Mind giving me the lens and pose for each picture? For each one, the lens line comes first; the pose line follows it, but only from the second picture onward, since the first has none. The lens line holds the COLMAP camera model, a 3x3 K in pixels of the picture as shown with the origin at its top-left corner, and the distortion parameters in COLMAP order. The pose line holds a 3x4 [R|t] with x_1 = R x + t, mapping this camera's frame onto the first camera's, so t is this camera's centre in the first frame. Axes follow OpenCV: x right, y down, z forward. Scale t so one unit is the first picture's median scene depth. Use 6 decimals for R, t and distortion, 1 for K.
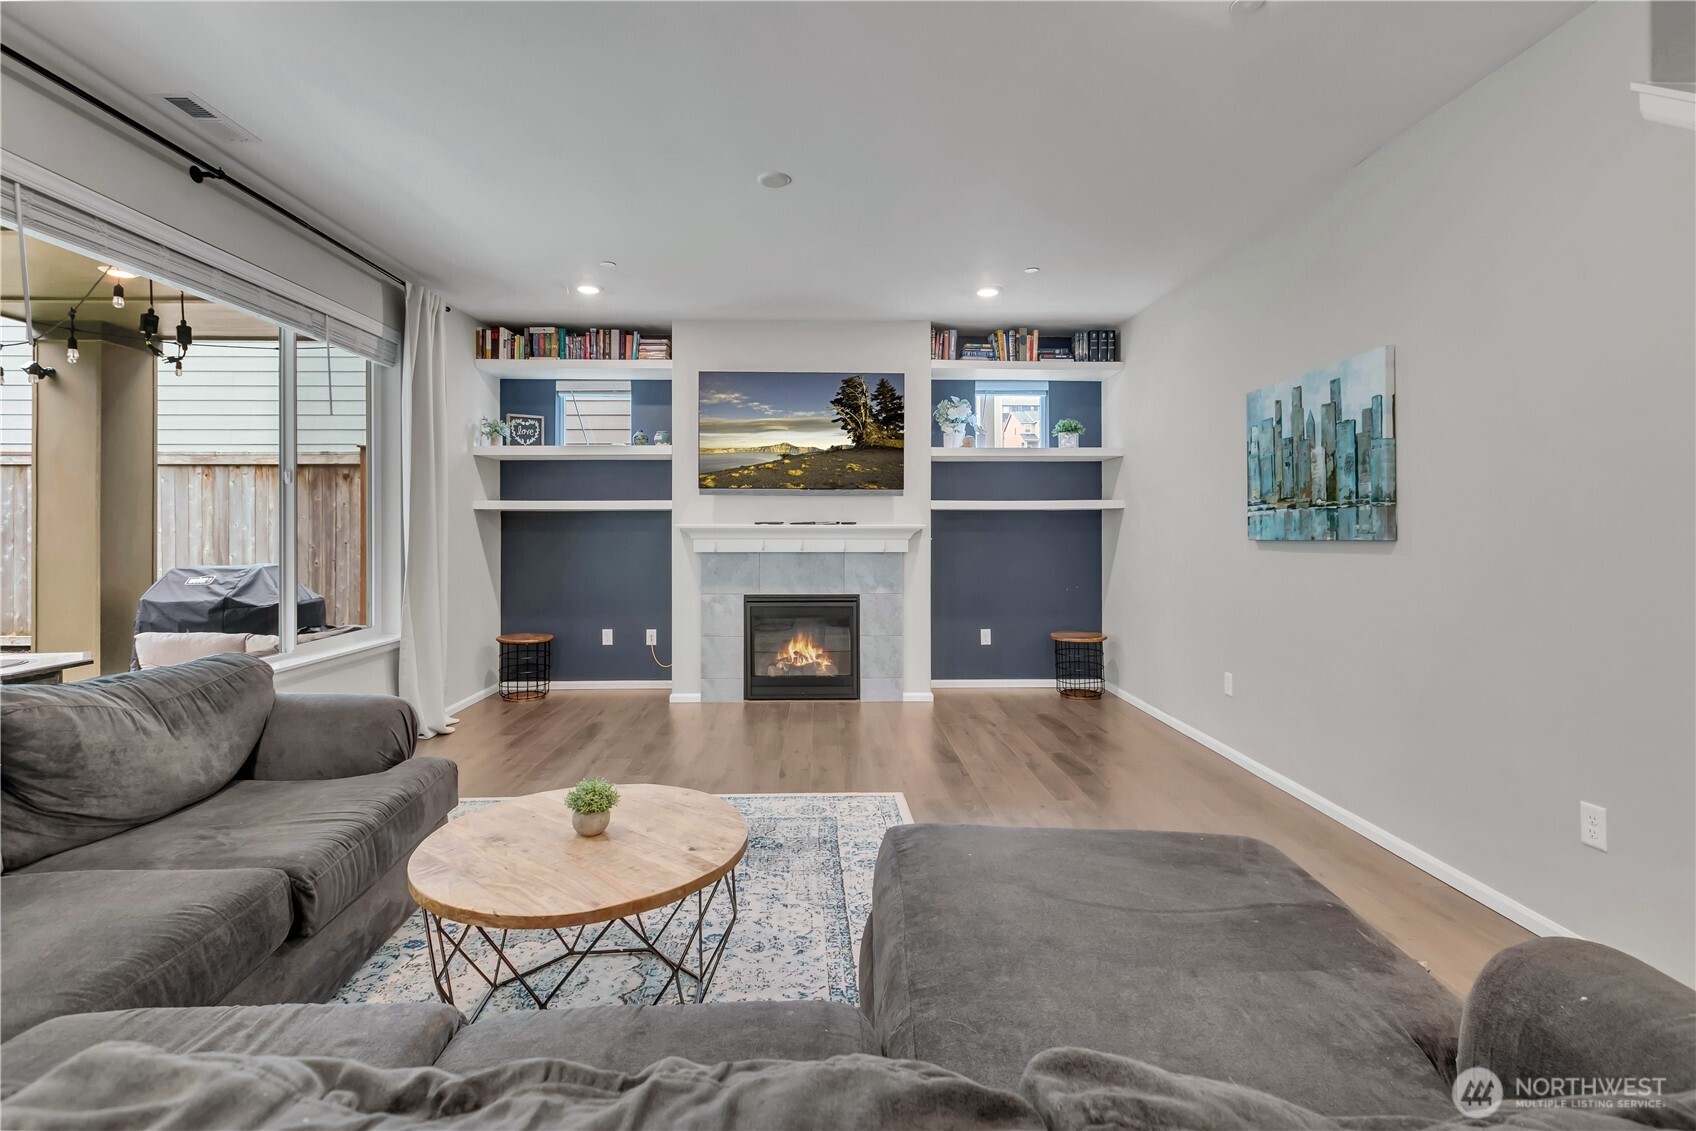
lens RADIAL K [[787.7, 0, 831.7], [0, 787.7, 528.2], [0, 0, 1]] dist [0.001107, 0.001556]
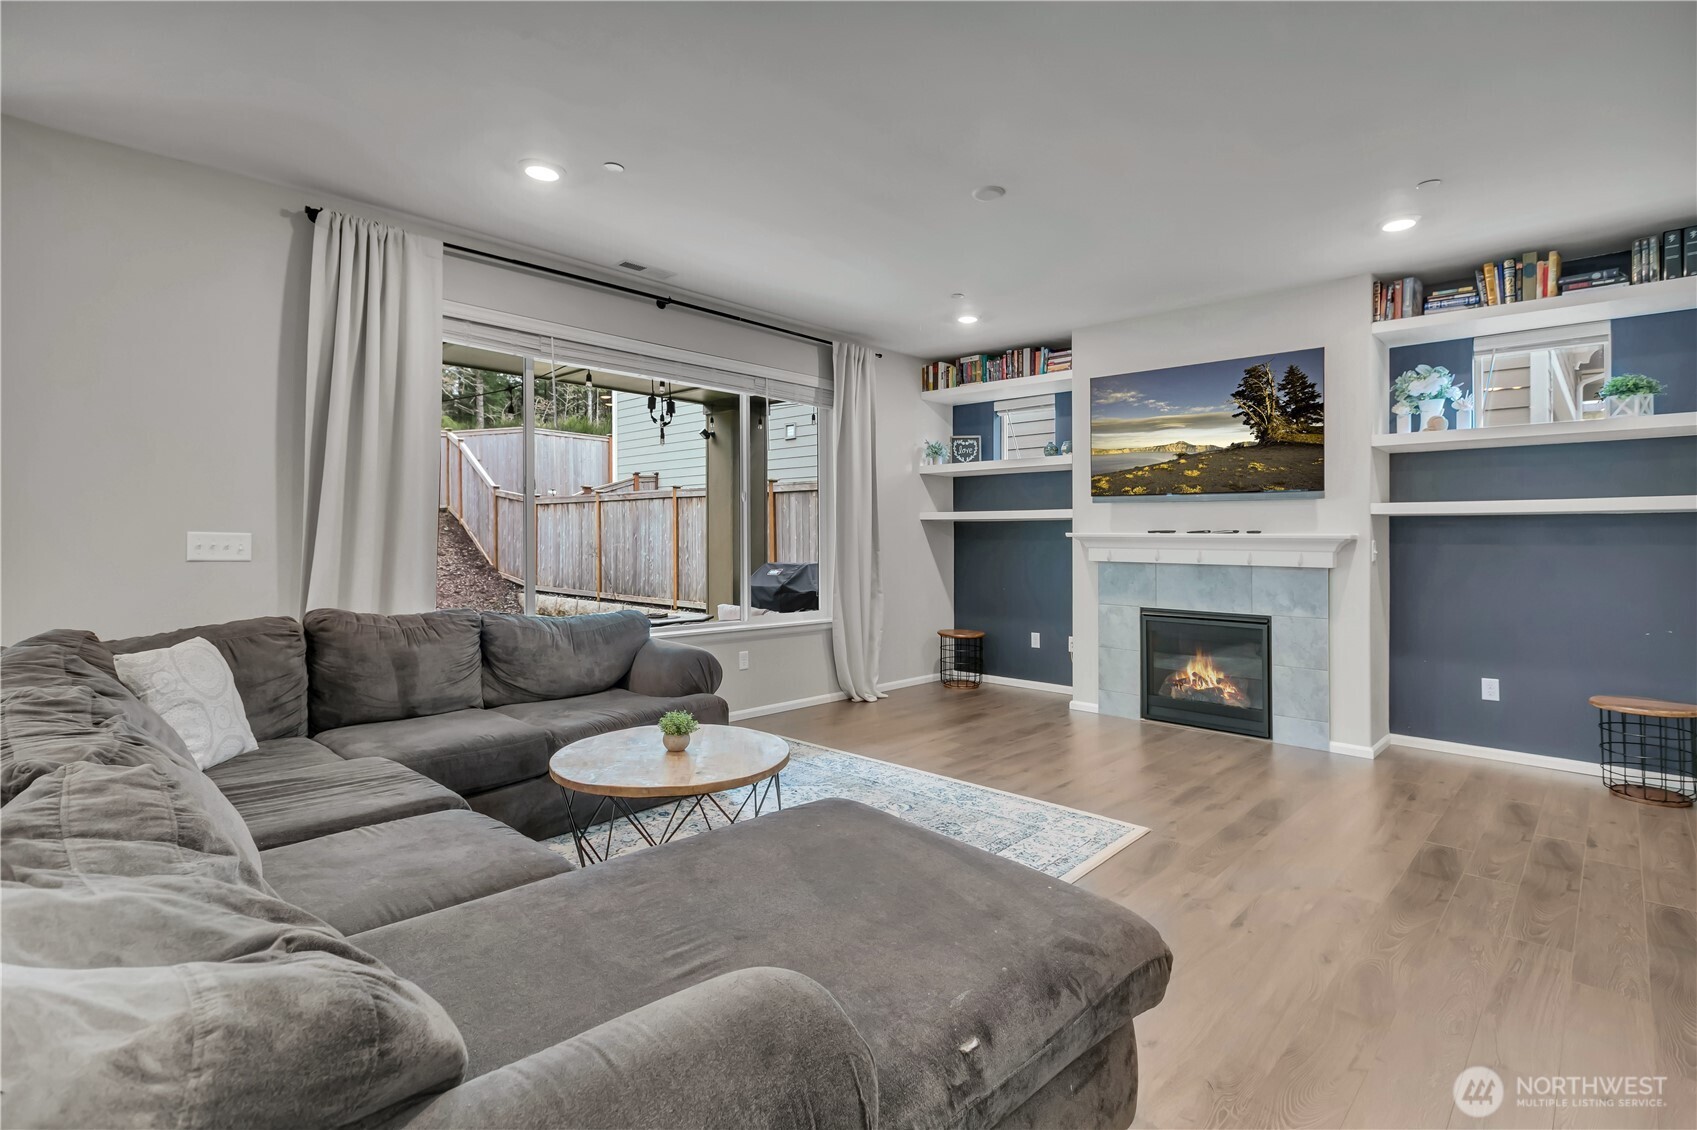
lens RADIAL K [[788.2, 0, 851.4], [0, 788.2, 549.3], [0, 0, 1]] dist [0.001107, 0.001556]
pose [[0.722438, 0.016276, -0.691244, 0.292107], [-0.009307, 0.999861, 0.013815, 0.004982], [0.691373, -0.003547, 0.722489, 0.074126]]
